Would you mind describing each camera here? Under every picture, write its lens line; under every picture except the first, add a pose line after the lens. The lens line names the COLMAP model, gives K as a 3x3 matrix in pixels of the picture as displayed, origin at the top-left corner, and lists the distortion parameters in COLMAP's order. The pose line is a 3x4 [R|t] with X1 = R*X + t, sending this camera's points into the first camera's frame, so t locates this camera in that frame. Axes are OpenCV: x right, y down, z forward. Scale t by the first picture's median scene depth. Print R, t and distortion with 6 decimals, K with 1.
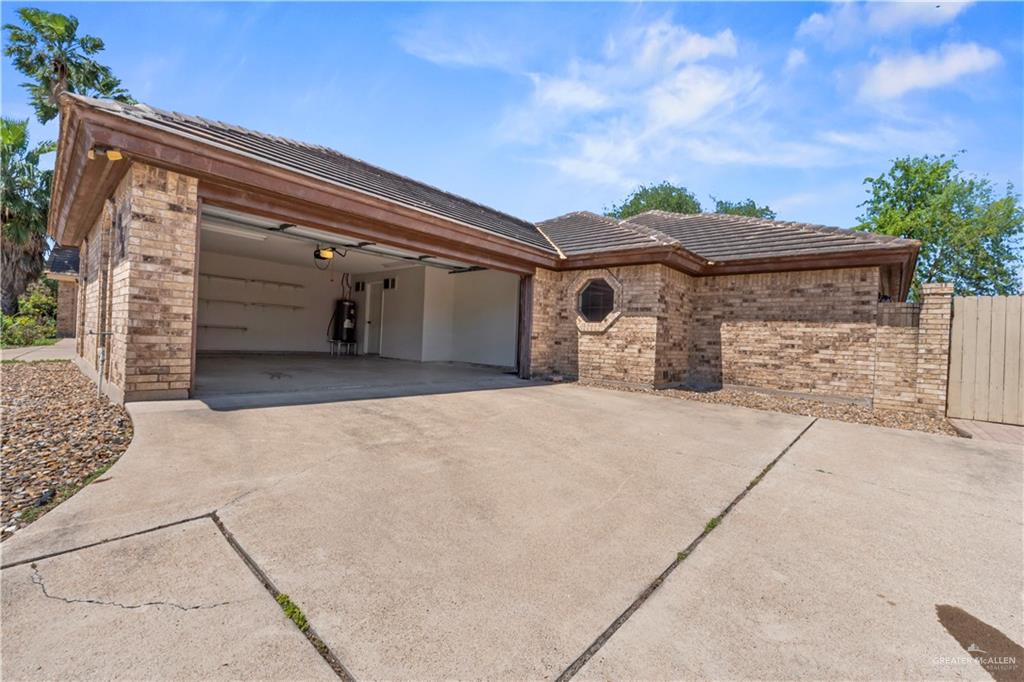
lens RADIAL K [[433.0, 0, 507.5], [0, 433.0, 345.4], [0, 0, 1]] dist [-0.002817, -0.001580]
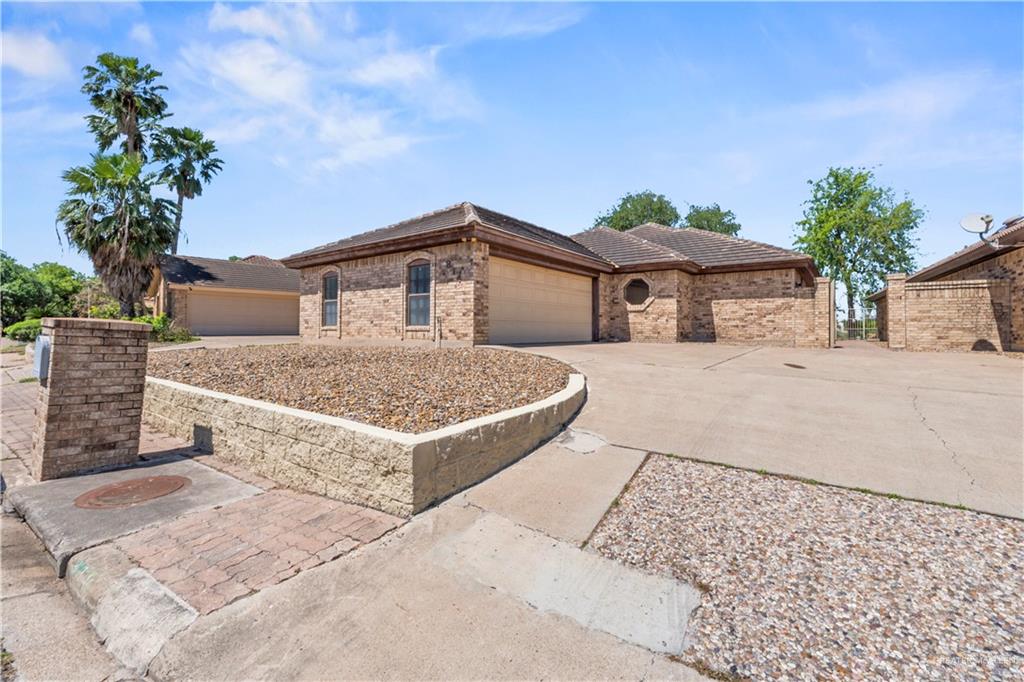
lens RADIAL K [[433.0, 0, 514.9], [0, 433.0, 332.0], [0, 0, 1]] dist [-0.002817, -0.001580]
pose [[0.996418, -0.041827, 0.073492, -0.398420], [0.042514, 0.999065, -0.007804, 0.043824], [-0.073097, 0.010901, 0.997265, -0.629125]]
